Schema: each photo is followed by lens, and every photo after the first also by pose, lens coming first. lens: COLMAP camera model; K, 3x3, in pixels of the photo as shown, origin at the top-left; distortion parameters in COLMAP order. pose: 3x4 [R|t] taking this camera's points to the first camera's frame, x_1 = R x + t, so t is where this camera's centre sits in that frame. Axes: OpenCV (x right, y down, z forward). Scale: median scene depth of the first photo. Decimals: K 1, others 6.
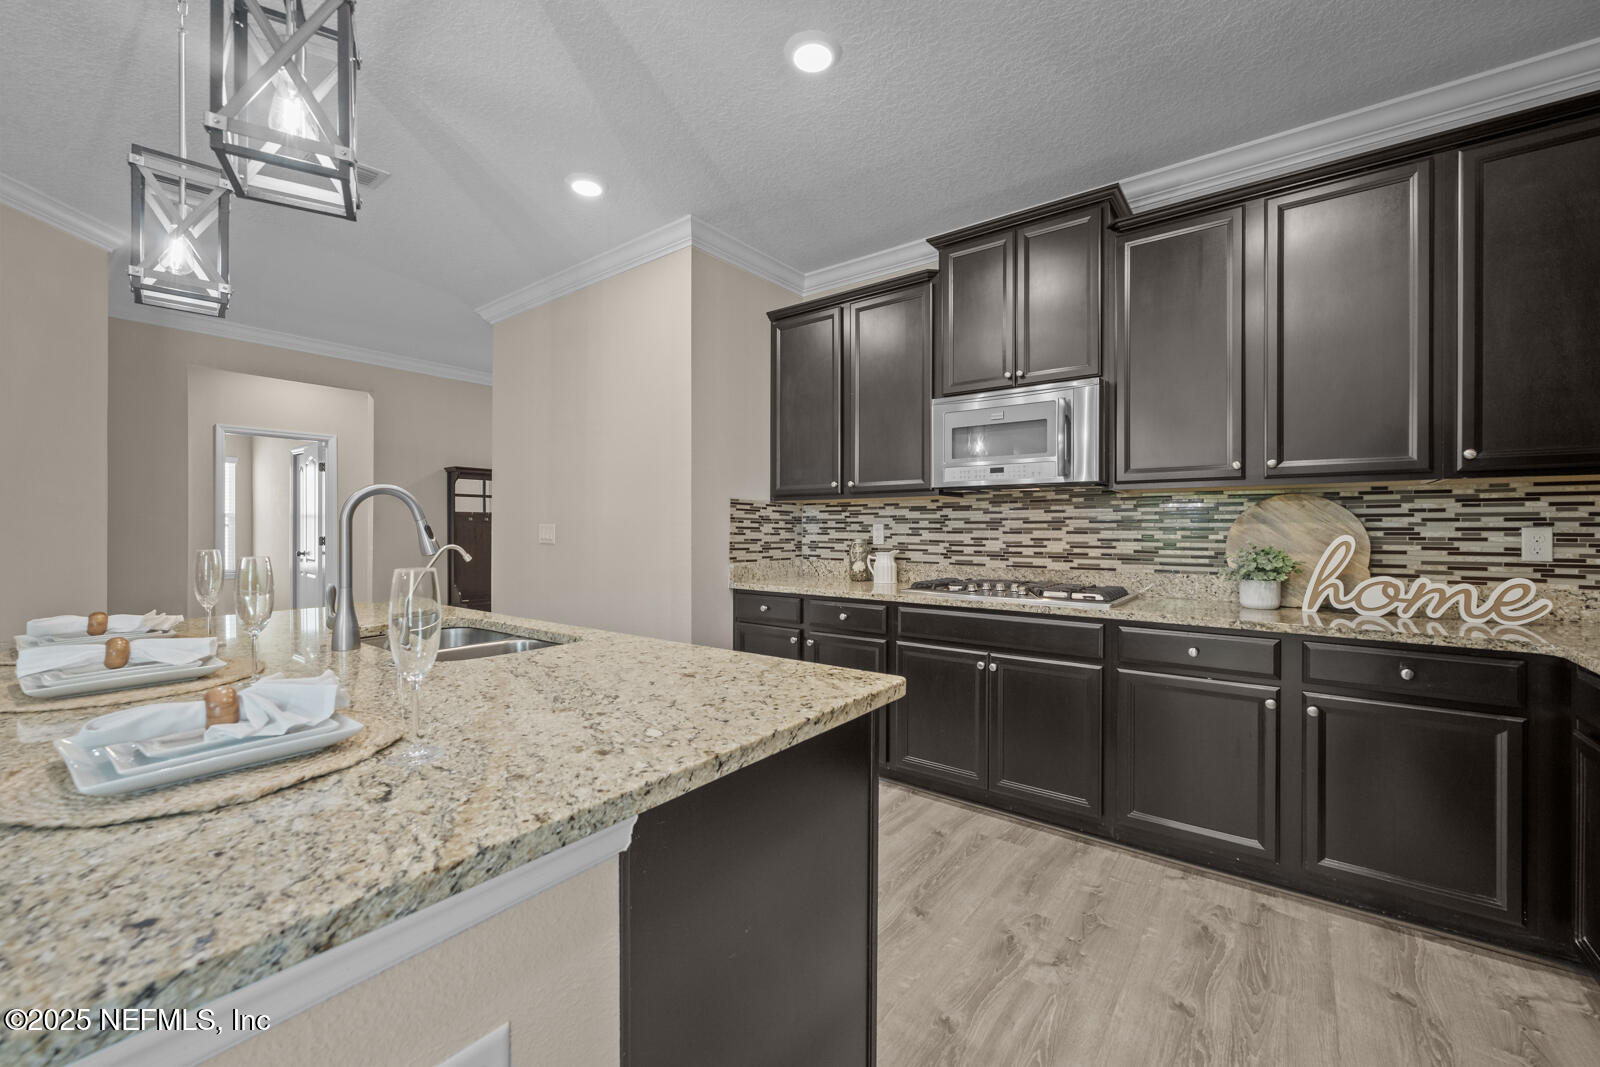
lens RADIAL K [[643.2, 0, 804.6], [0, 643.2, 530.9], [0, 0, 1]] dist [-0.004152, 0.000575]
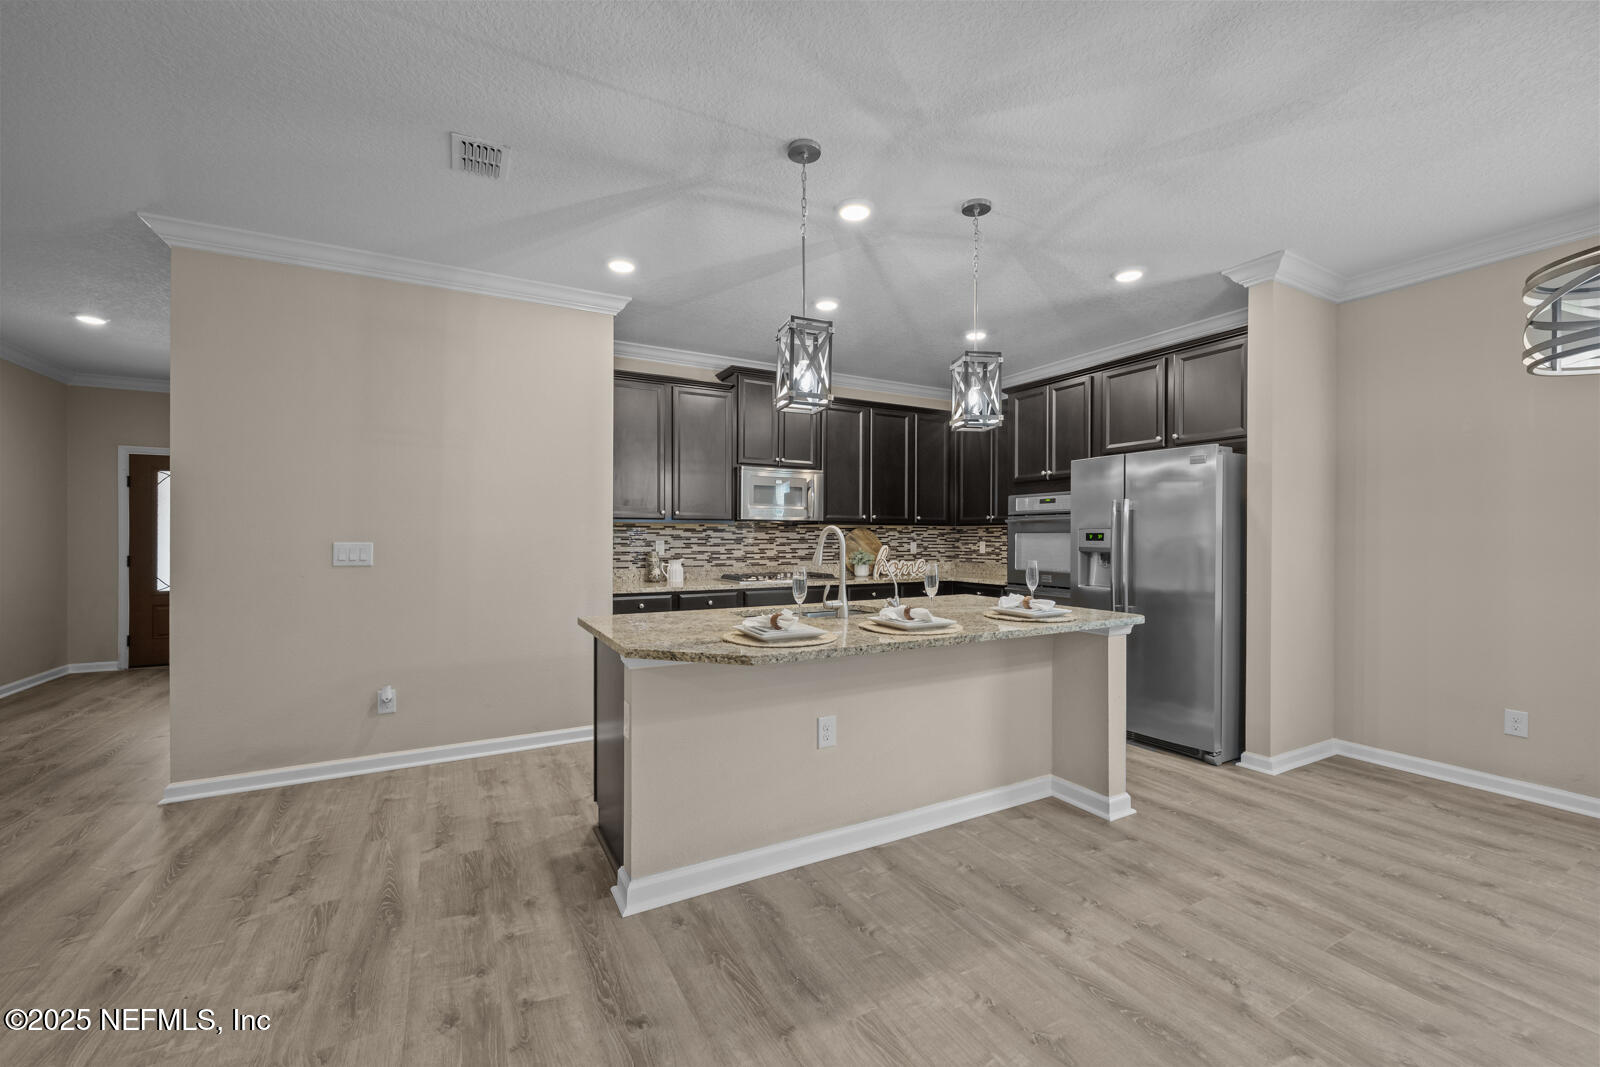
lens RADIAL K [[643.2, 0, 794.8], [0, 643.2, 533.3], [0, 0, 1]] dist [-0.004152, 0.000575]
pose [[0.407138, 0.005005, 0.913353, -1.377088], [0.003112, 0.999972, -0.006867, -0.020883], [-0.913361, 0.005639, 0.407111, 0.221885]]
